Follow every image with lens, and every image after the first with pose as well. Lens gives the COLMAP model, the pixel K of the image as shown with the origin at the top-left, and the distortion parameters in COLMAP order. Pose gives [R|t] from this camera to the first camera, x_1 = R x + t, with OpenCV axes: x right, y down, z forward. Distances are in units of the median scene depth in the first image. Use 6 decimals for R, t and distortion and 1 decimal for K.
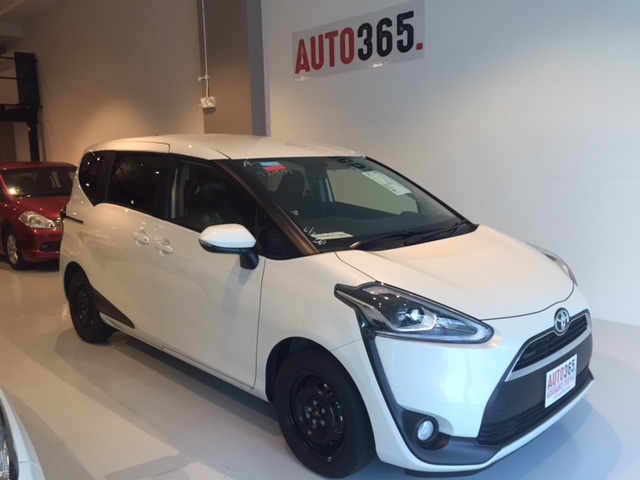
lens RADIAL K [[549.0, 0, 321.2], [0, 549.0, 240.2], [0, 0, 1]] dist [0.065431, -0.096579]
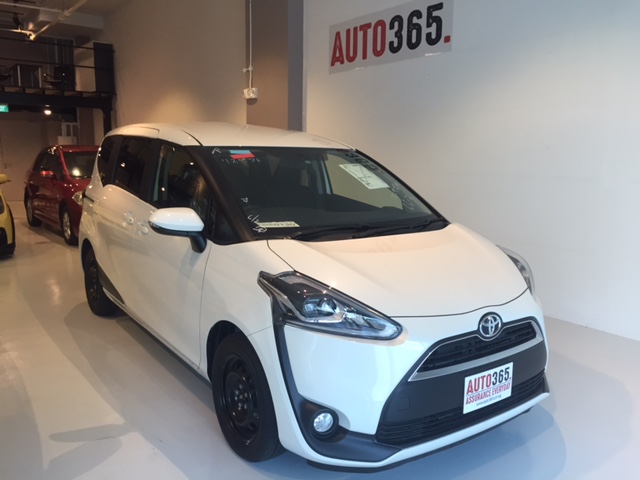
lens RADIAL K [[549.0, 0, 319.8], [0, 549.0, 239.6], [0, 0, 1]] dist [0.065431, -0.096579]
pose [[0.987886, 0.059779, -0.143203, 0.186019], [-0.058565, 0.998203, 0.012686, 0.001670], [0.143704, -0.004146, 0.989612, 0.009432]]
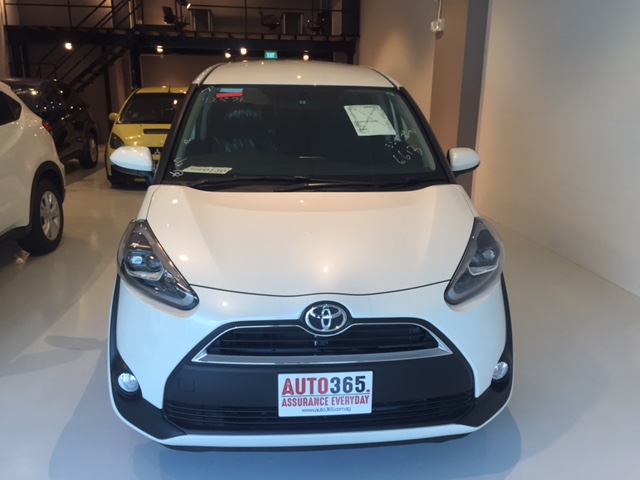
lens RADIAL K [[549.0, 0, 315.9], [0, 549.0, 242.7], [0, 0, 1]] dist [0.065431, -0.096579]
pose [[0.773842, 0.197624, -0.601759, 0.580818], [-0.122666, 0.978851, 0.163721, -0.048760], [0.621387, -0.052879, 0.781717, 0.291268]]
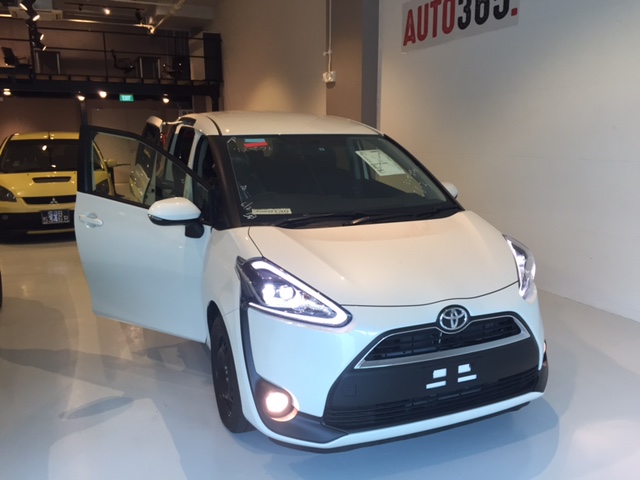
lens RADIAL K [[549.0, 0, 319.8], [0, 549.0, 240.1], [0, 0, 1]] dist [0.065431, -0.096579]
pose [[0.931910, 0.087602, -0.351952, 0.371009], [-0.069616, 0.995553, 0.063466, -0.020619], [0.355946, -0.034644, 0.933864, 0.037220]]
